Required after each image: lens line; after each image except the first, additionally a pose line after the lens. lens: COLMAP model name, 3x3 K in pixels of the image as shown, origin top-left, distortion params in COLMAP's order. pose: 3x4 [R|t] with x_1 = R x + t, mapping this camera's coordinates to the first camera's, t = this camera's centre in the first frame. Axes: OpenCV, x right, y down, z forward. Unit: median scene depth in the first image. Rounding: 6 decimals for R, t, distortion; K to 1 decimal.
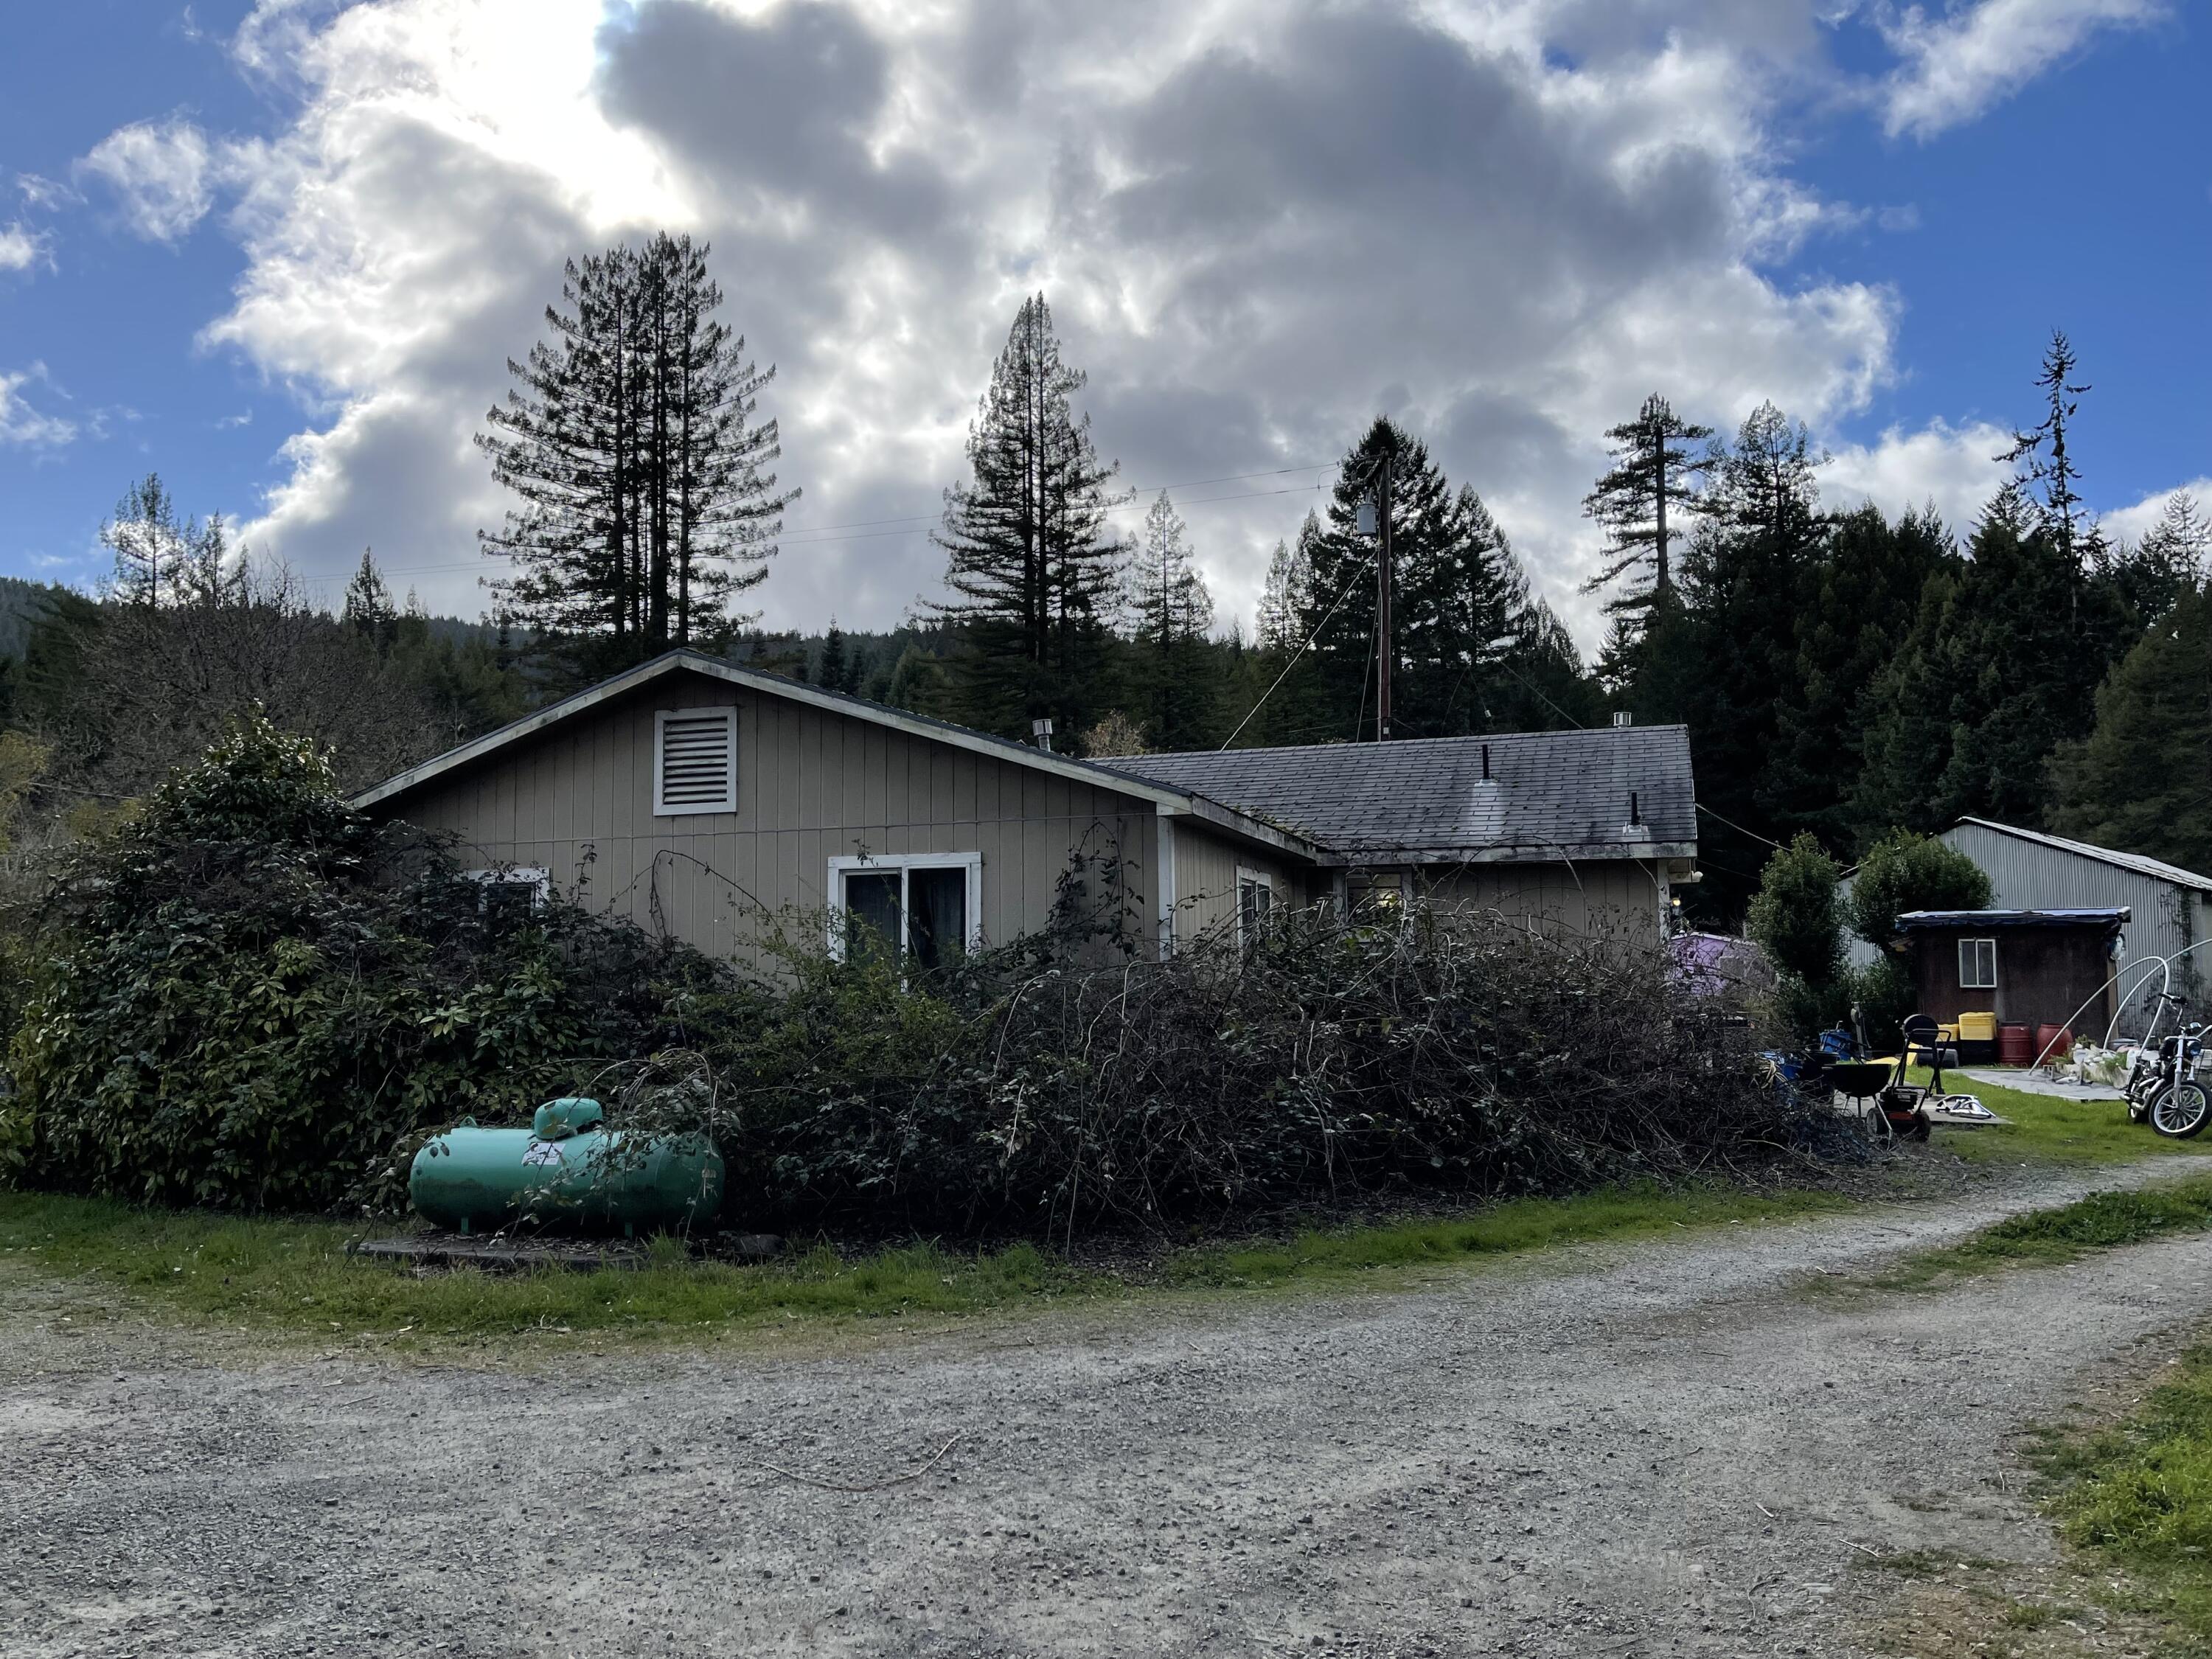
lens RADIAL K [[1692.8, 0, 1098.8], [0, 1692.8, 841.5], [0, 0, 1]] dist [0.069637, -0.069719]
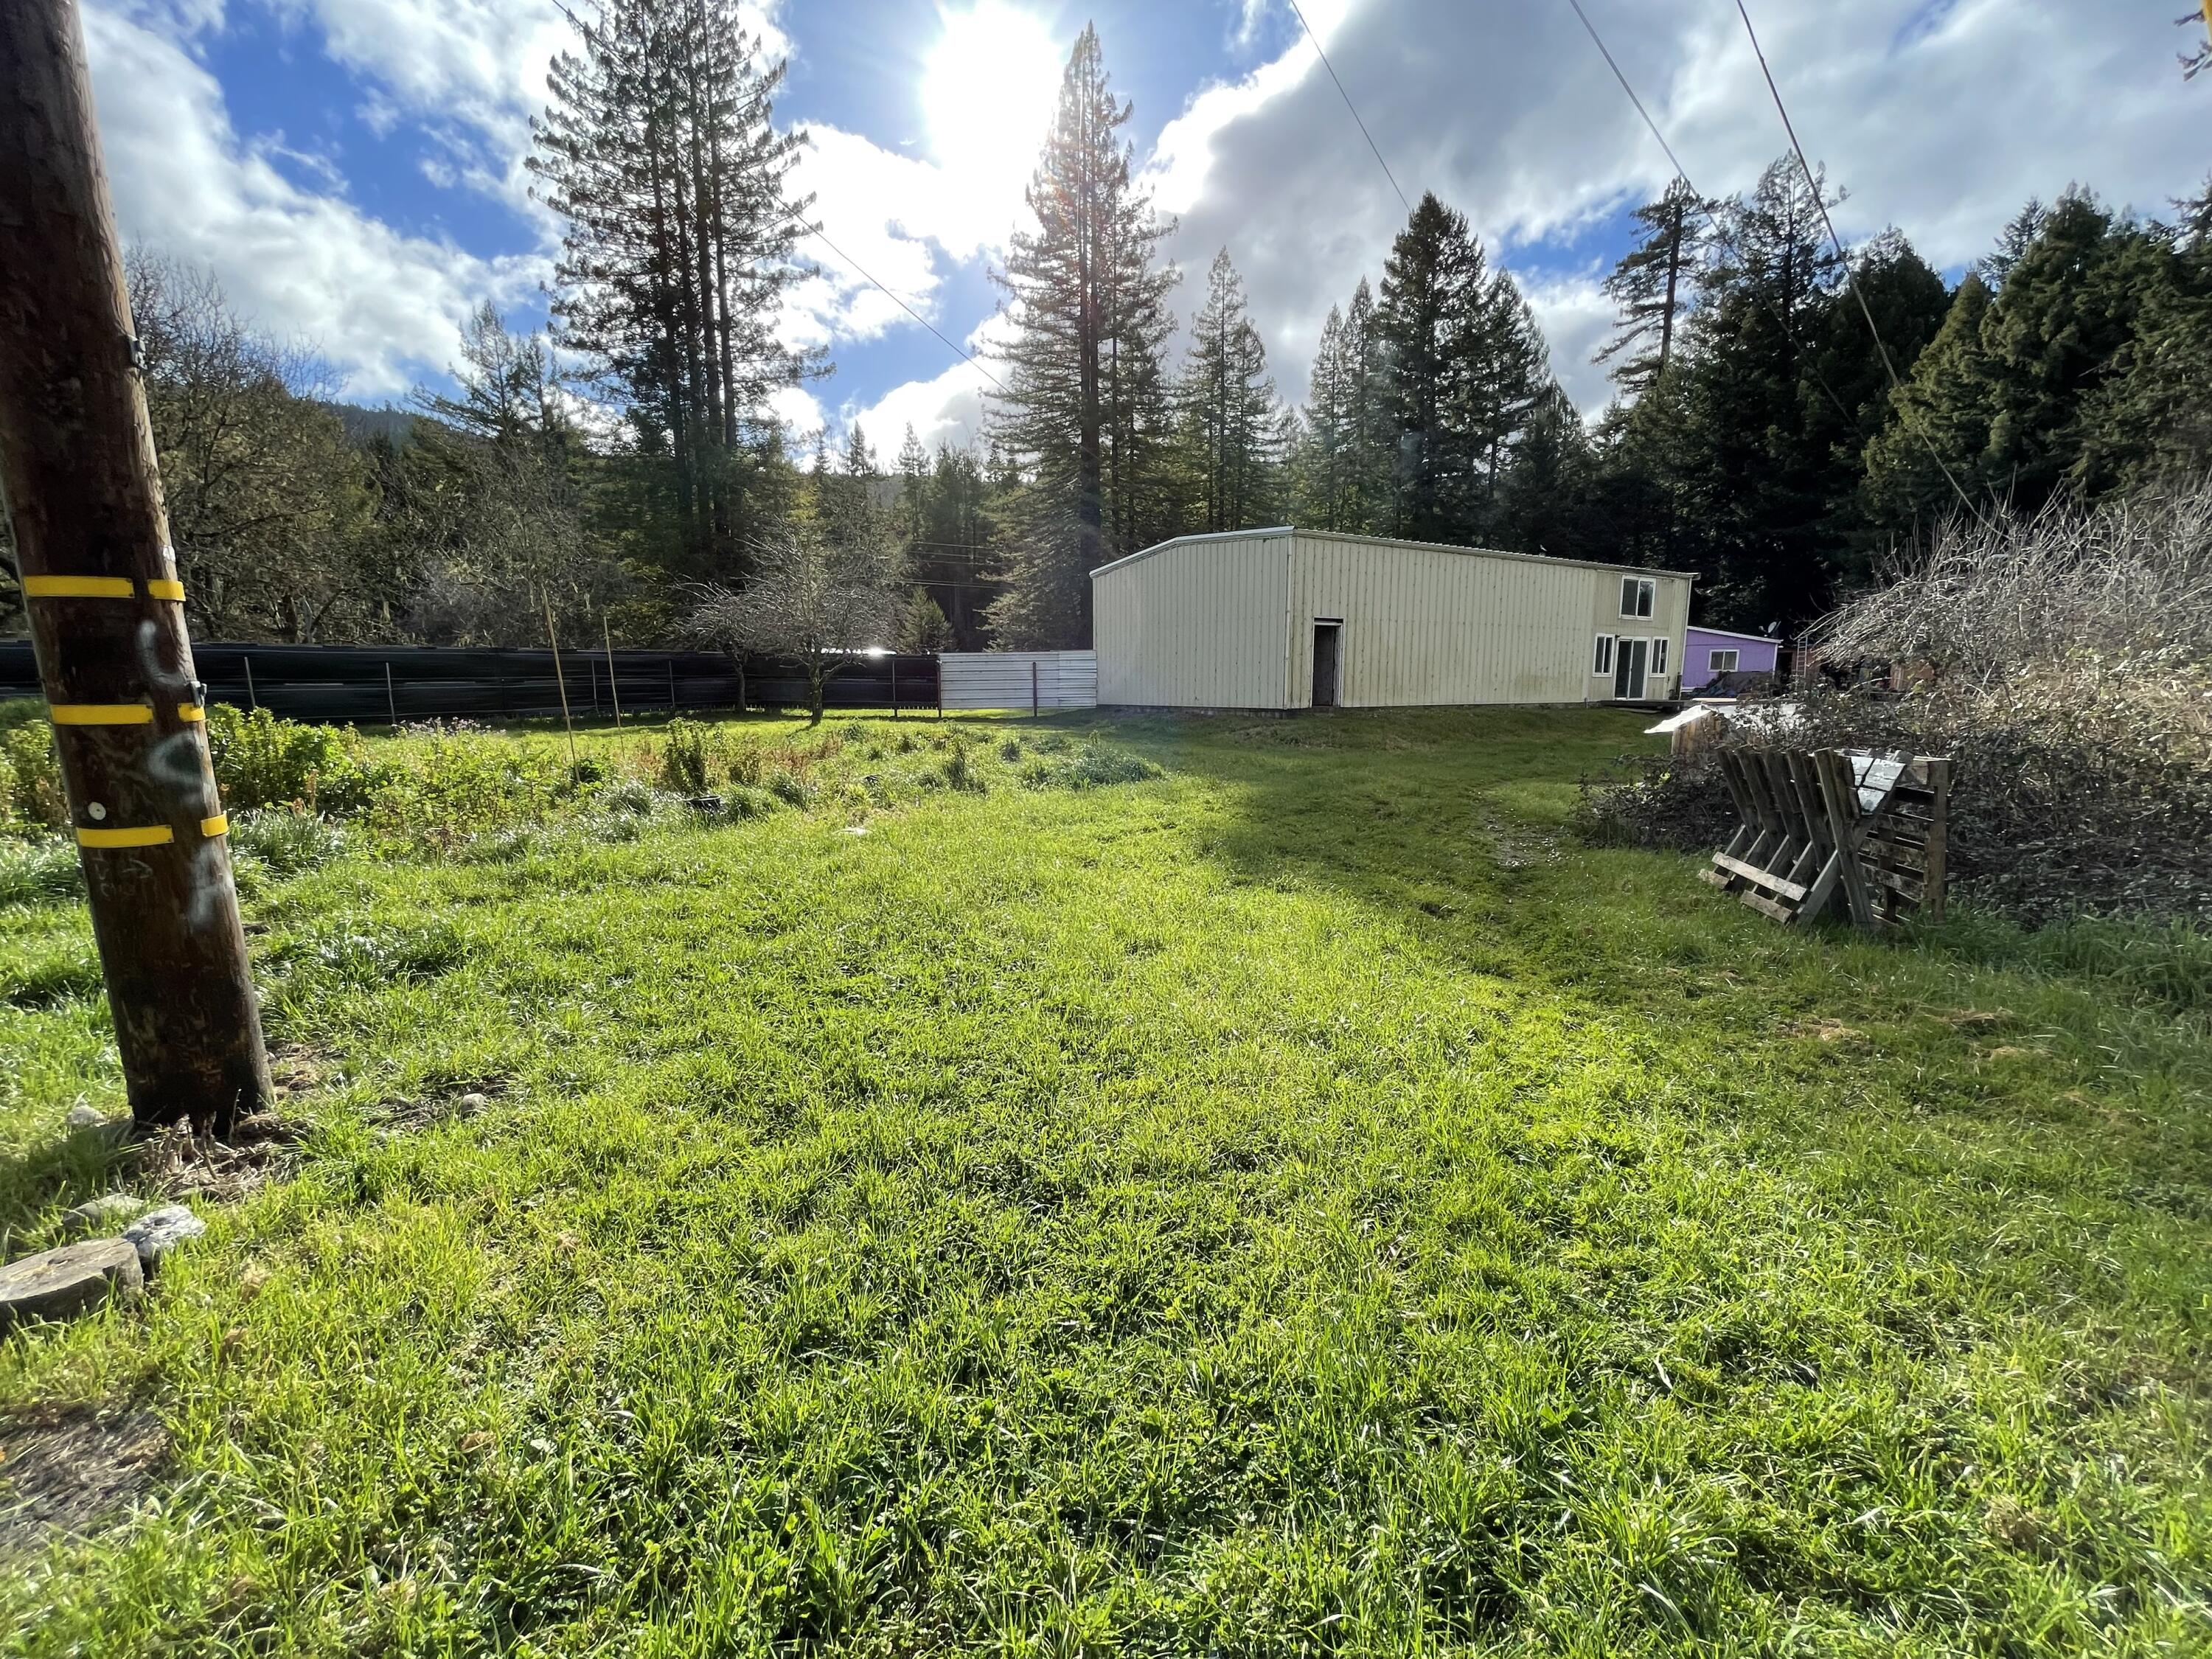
lens RADIAL K [[890.6, 0, 1106.0], [0, 890.6, 829.5], [0, 0, 1]] dist [-0.001573, -0.000170]
pose [[0.983224, 0.036968, -0.178615, 0.062192], [0.008723, 0.968595, 0.248492, 0.021101], [0.182191, -0.245882, 0.952023, 0.233443]]
